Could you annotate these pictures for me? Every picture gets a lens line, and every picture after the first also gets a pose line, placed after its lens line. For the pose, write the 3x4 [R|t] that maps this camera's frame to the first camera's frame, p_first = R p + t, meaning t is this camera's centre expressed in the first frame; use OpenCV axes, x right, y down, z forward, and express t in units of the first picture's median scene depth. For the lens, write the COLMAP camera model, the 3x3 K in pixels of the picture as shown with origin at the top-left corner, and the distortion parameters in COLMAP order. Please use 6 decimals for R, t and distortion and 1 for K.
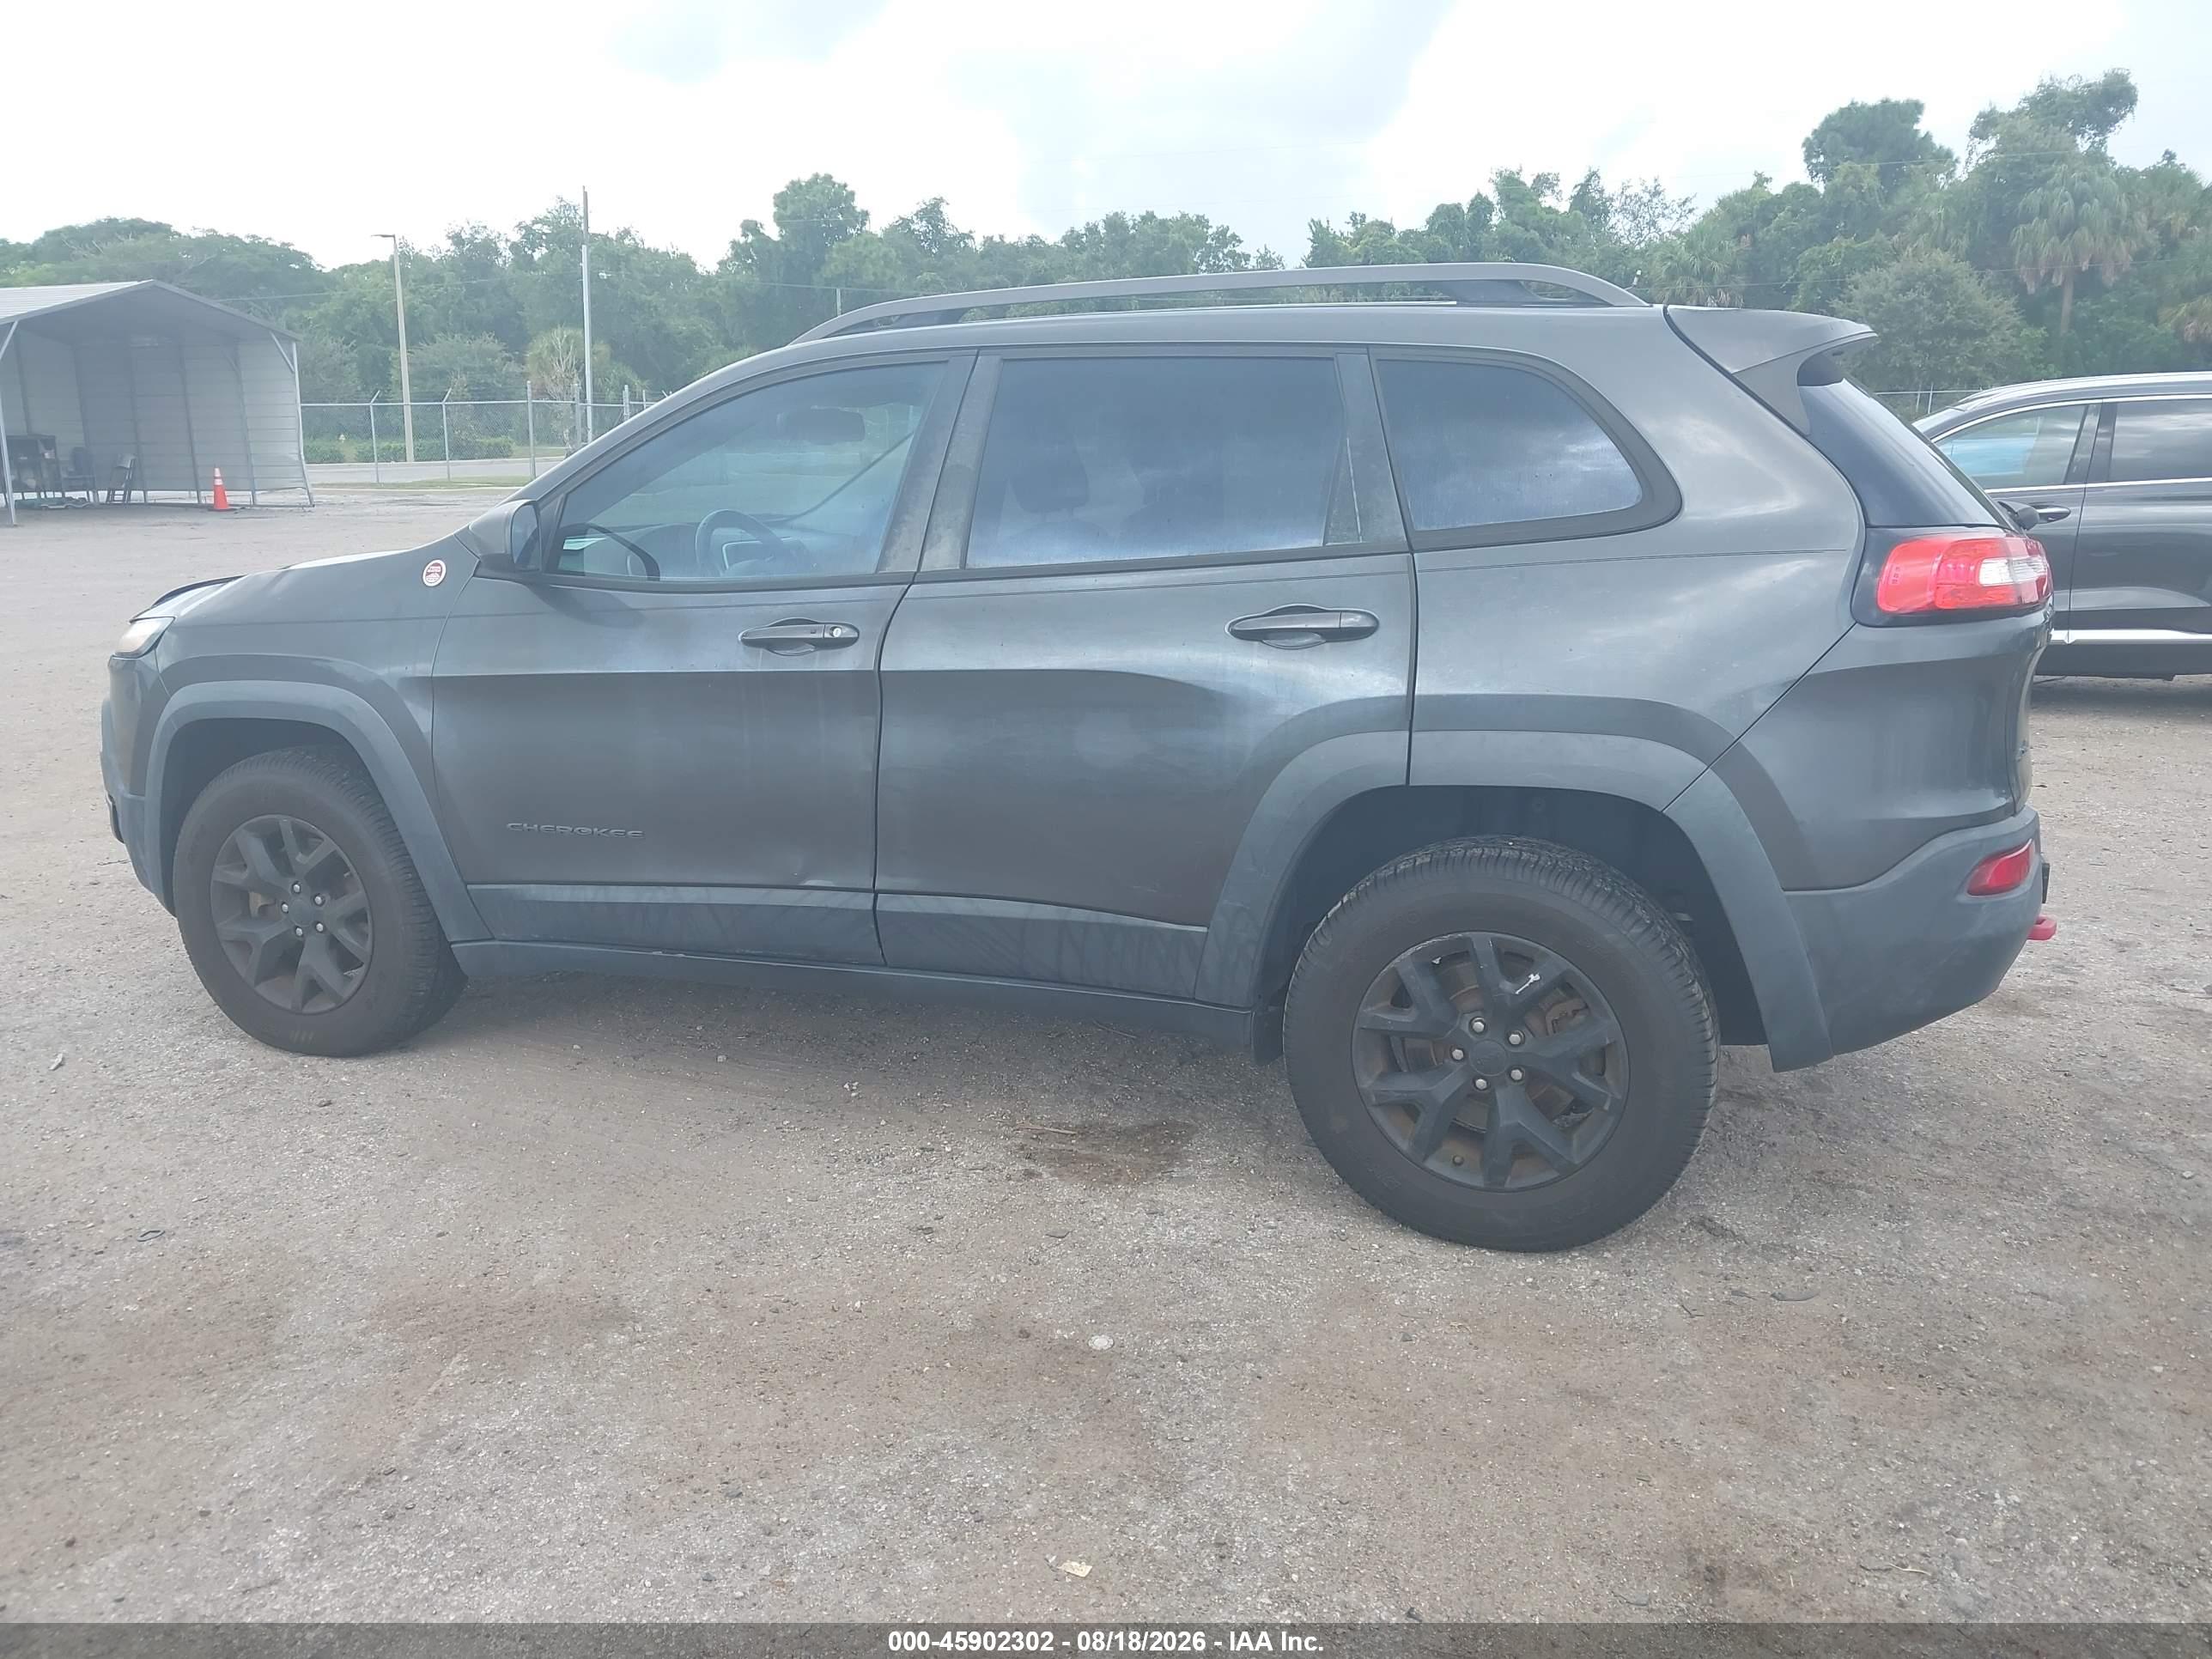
lens RADIAL K [[1706.8, 0, 1106.0], [0, 1706.8, 829.5], [0, 0, 1]] dist [0.013208, -0.009537]
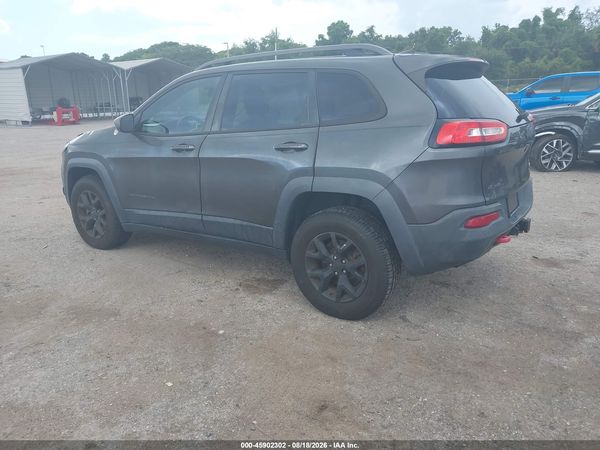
lens RADIAL K [[463.0, 0, 300.0], [0, 463.0, 225.0], [0, 0, 1]] dist [0.013208, -0.009537]
pose [[0.971510, 0.047449, -0.232201, 0.362535], [-0.035608, 0.997855, 0.054925, -0.006520], [0.234309, -0.045092, 0.971116, 0.025525]]
